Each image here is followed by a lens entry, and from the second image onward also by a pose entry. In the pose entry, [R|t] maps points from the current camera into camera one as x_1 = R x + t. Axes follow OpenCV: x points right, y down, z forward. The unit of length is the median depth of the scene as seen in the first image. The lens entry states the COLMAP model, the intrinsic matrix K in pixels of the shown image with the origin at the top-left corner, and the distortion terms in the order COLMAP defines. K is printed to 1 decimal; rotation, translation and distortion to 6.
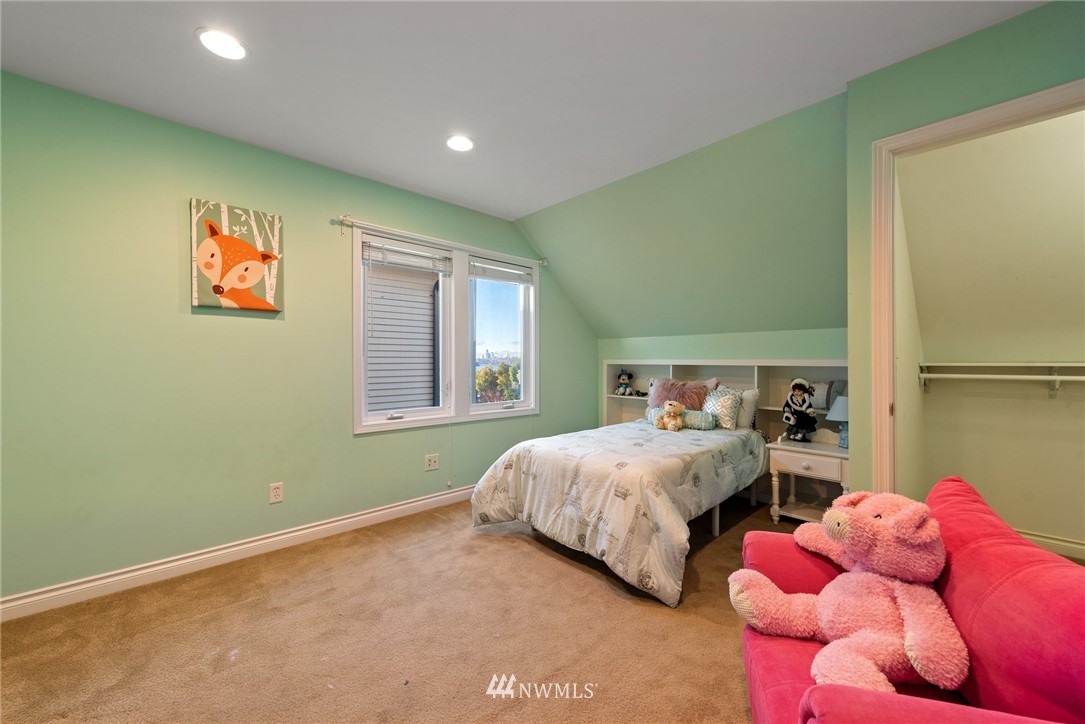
lens RADIAL K [[421.4, 0, 542.2], [0, 421.4, 363.9], [0, 0, 1]] dist [0.008561, -0.000177]
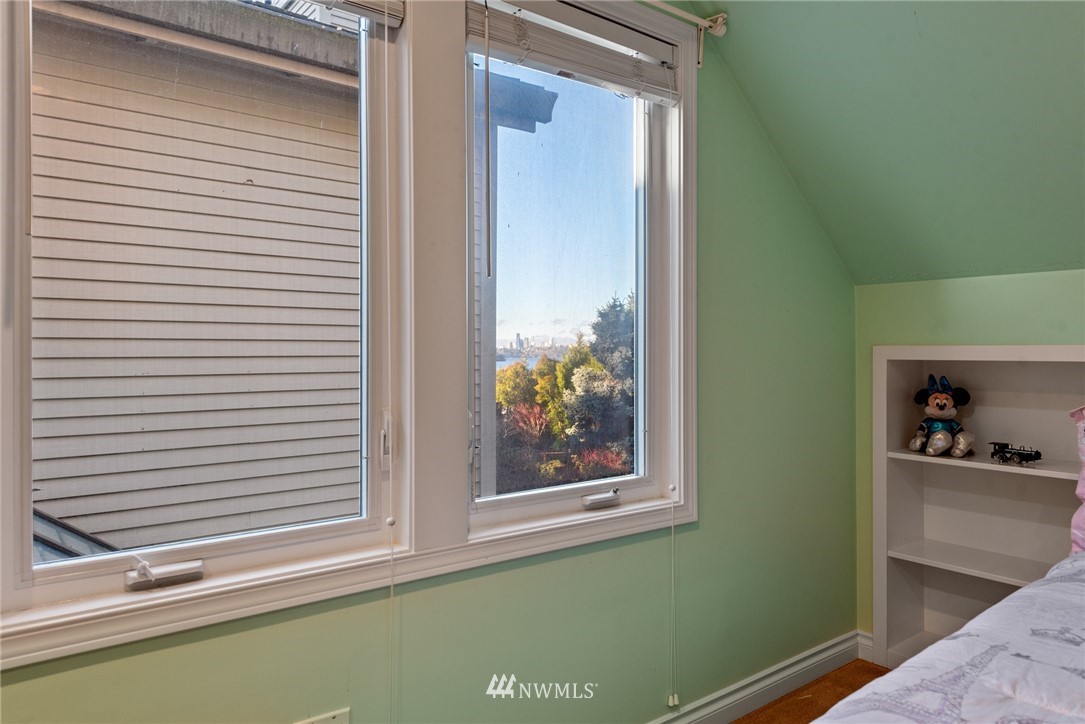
lens RADIAL K [[713.9, 0, 542.5], [0, 713.9, 362.0], [0, 0, 1]] dist [0.001157, 0.000240]
pose [[0.995422, 0.001380, -0.095571, -0.061302], [-0.000767, 0.999979, 0.006449, -0.001092], [0.095578, -0.006346, 0.995402, 0.416972]]
